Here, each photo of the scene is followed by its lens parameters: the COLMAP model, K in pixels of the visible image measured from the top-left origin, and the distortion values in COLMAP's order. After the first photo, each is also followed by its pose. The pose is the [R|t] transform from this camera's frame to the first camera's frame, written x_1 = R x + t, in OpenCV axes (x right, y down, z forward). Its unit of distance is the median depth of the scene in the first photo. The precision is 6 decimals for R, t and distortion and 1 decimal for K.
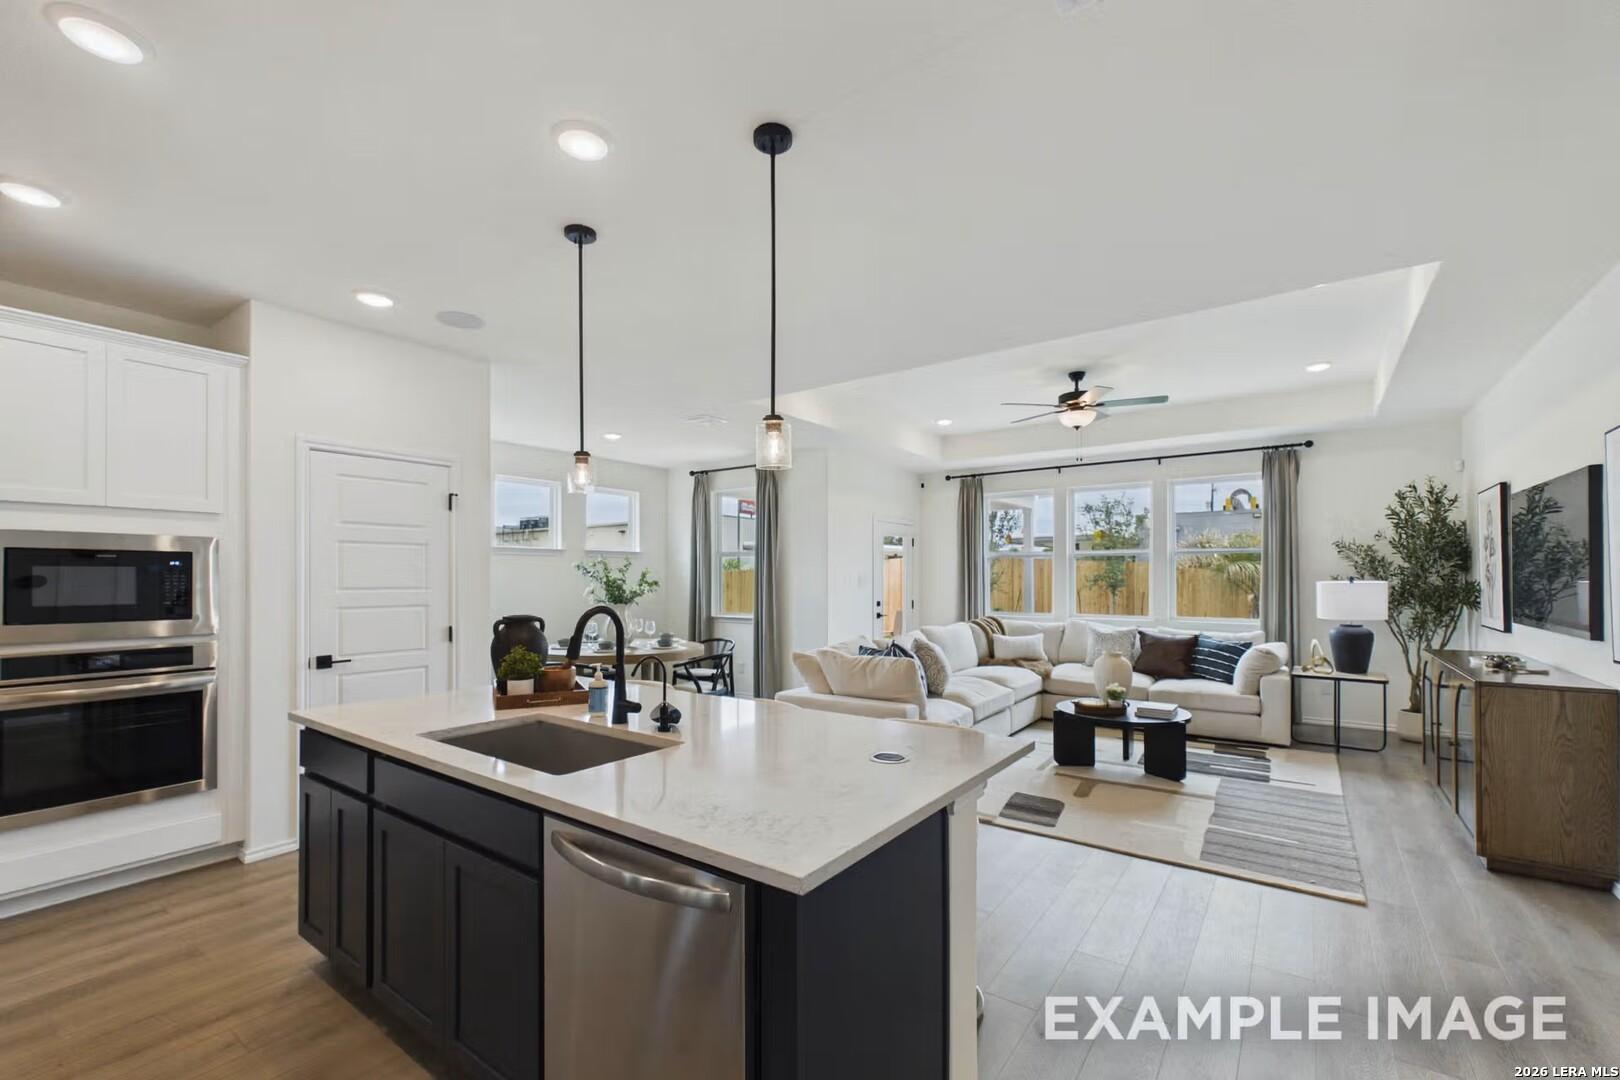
lens RADIAL K [[683.7, 0, 809.8], [0, 683.7, 573.6], [0, 0, 1]] dist [0.000291, 0.000610]
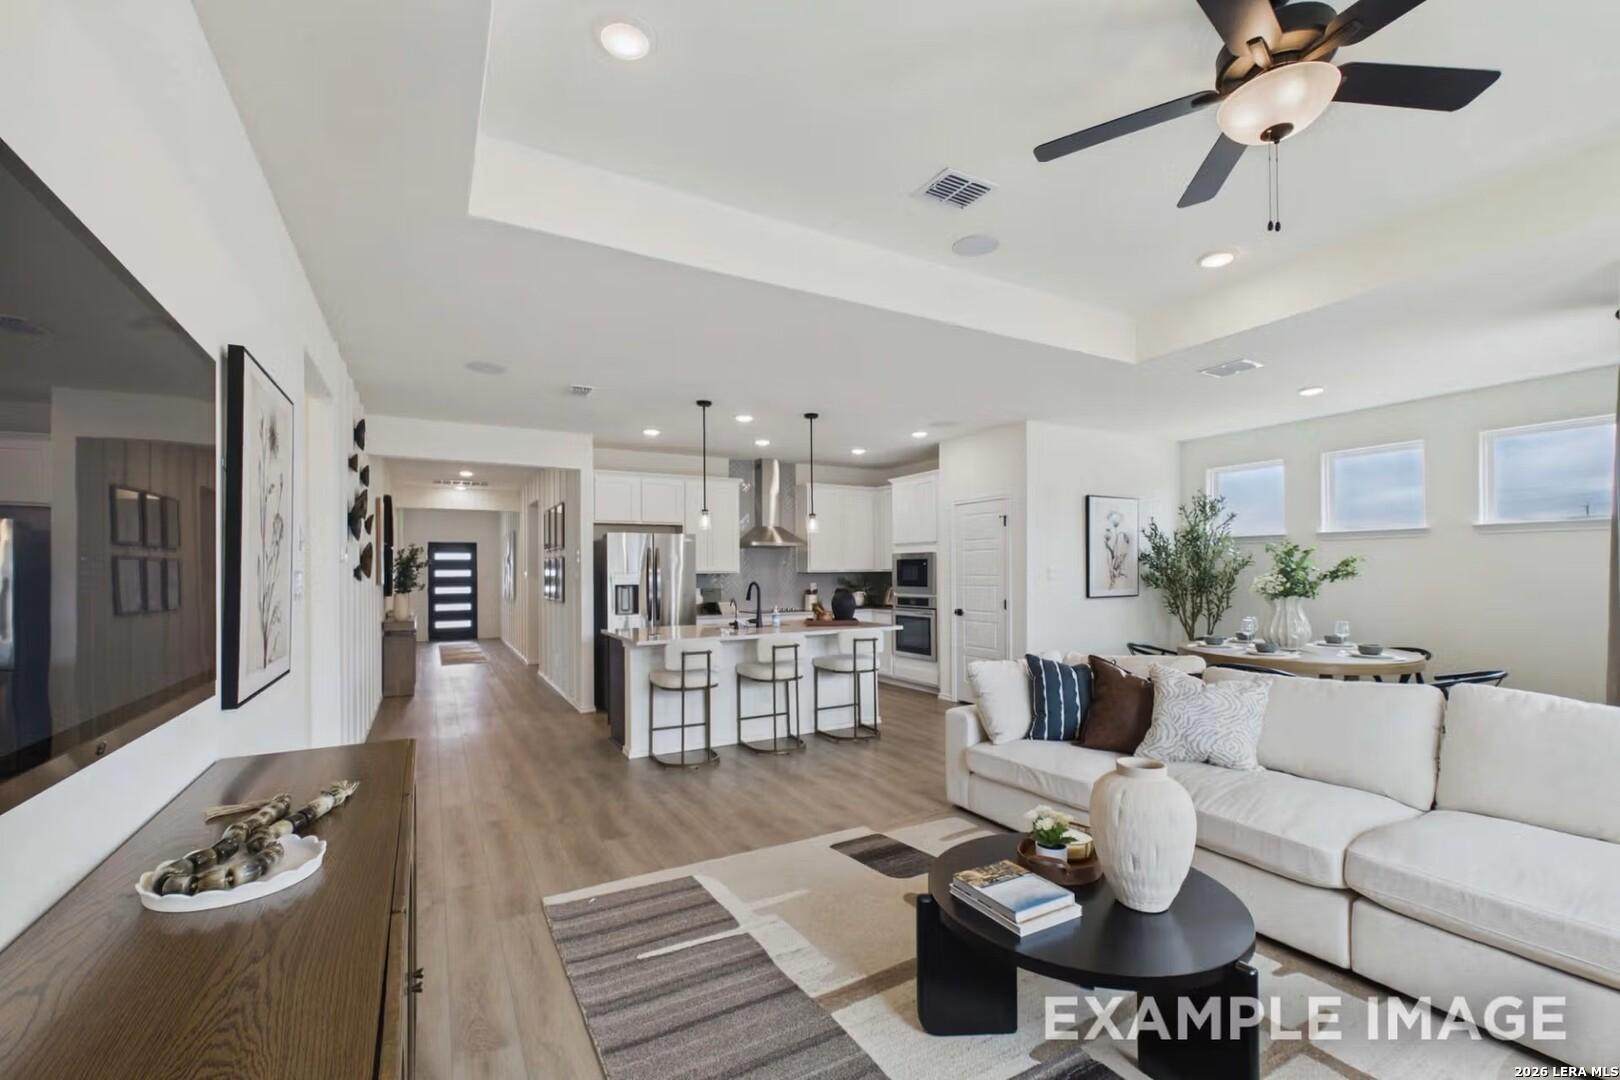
lens RADIAL K [[683.7, 0, 811.2], [0, 683.7, 569.2], [0, 0, 1]] dist [0.000291, 0.000610]
pose [[-0.420027, 0.001016, -0.907511, 0.843144], [0.013619, 0.999894, -0.005183, 0.006517], [0.907409, -0.014536, -0.419996, 0.968729]]
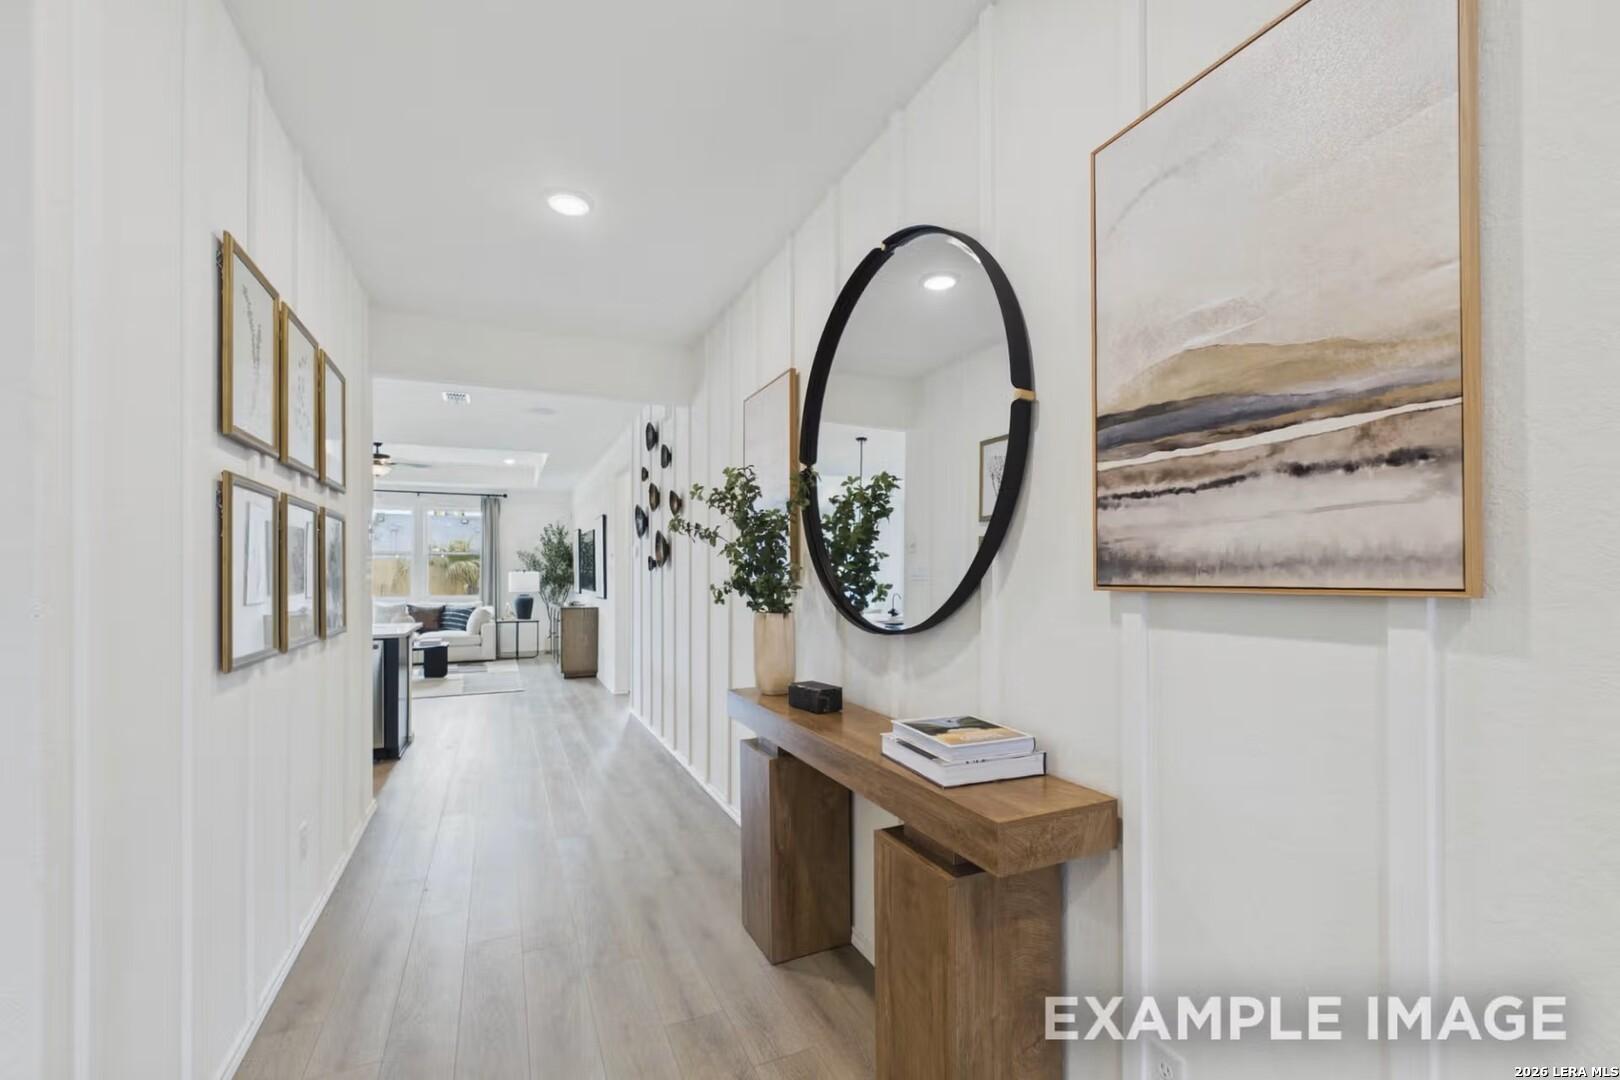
lens RADIAL K [[683.7, 0, 805.0], [0, 683.7, 560.2], [0, 0, 1]] dist [0.000291, 0.000610]
pose [[0.497464, 0.017103, 0.867316, -0.518692], [-0.001581, 0.999822, -0.018809, 0.013187], [-0.867483, 0.007985, 0.497402, -0.688127]]
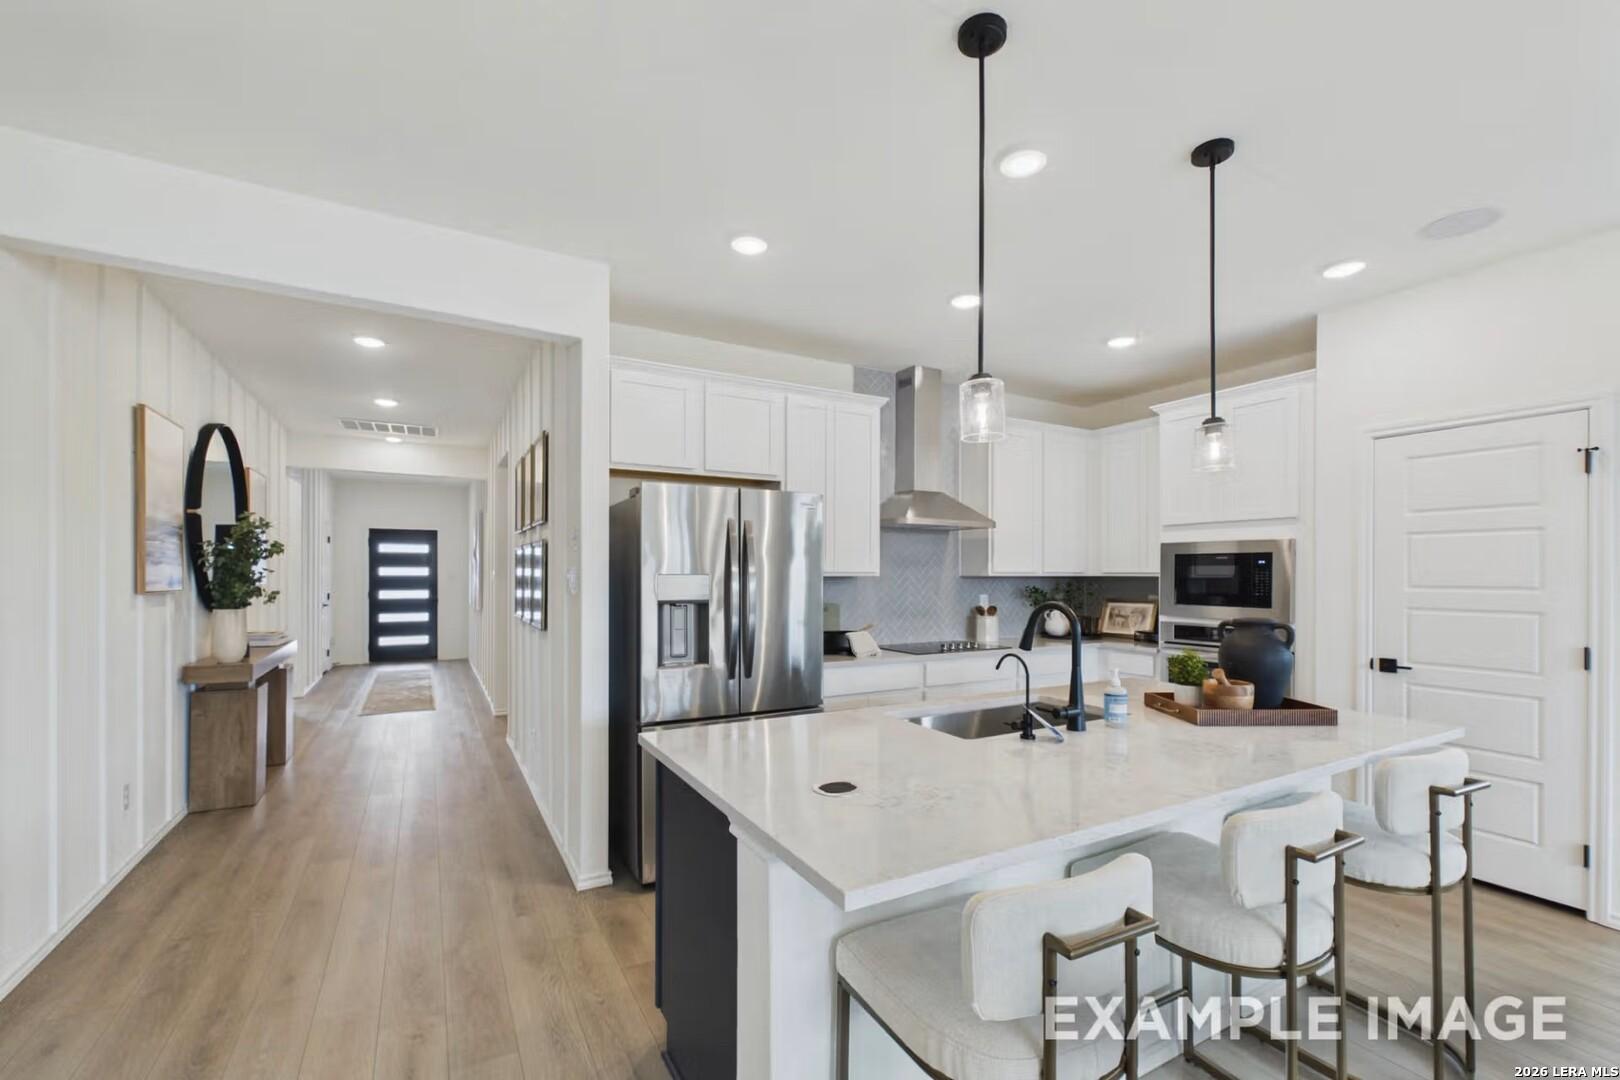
lens RADIAL K [[683.7, 0, 809.4], [0, 683.7, 575.2], [0, 0, 1]] dist [0.000291, 0.000610]
pose [[-0.416876, 0.001579, -0.908962, 0.305776], [0.002943, 0.999996, 0.000388, 0.003440], [0.908959, -0.002513, -0.416879, 0.453986]]
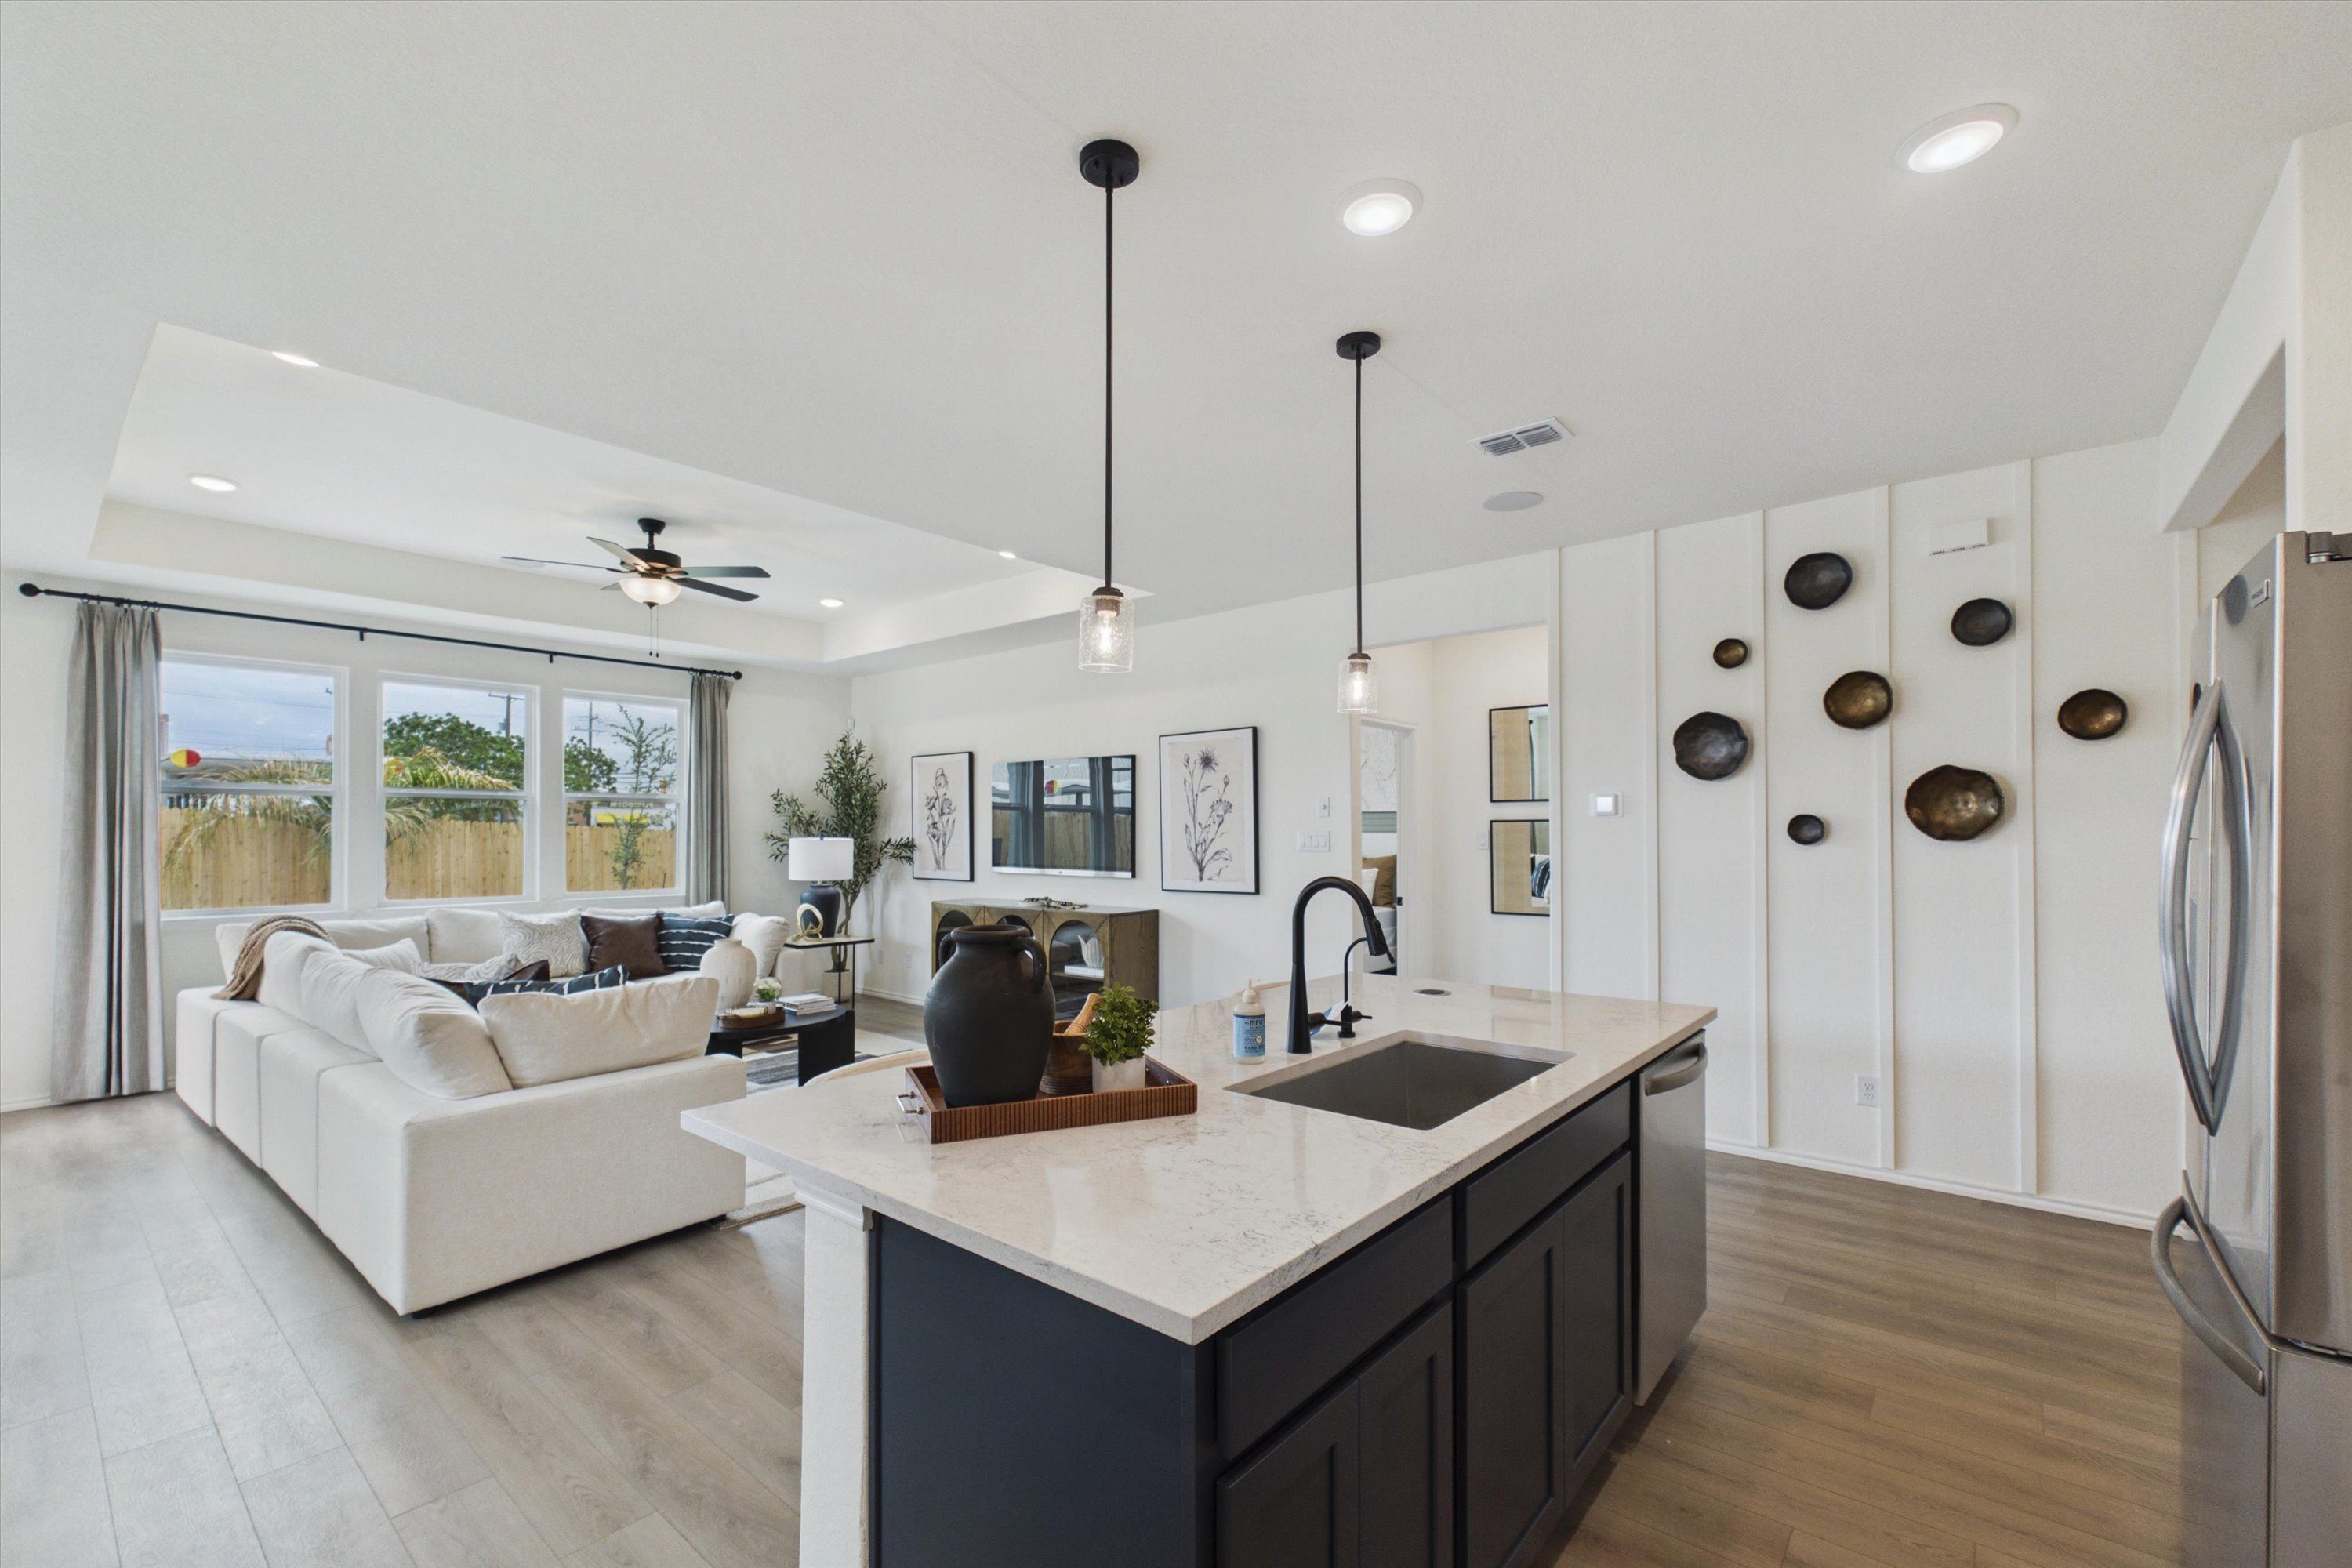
lens RADIAL K [[992.6, 0, 1173.7], [0, 992.6, 825.4], [0, 0, 1]] dist [0.000291, 0.000610]
pose [[0.072919, 0.006562, 0.997316, -0.538029], [-0.003767, 0.999973, -0.006304, 0.000957], [-0.997331, -0.003297, 0.072942, 0.451671]]
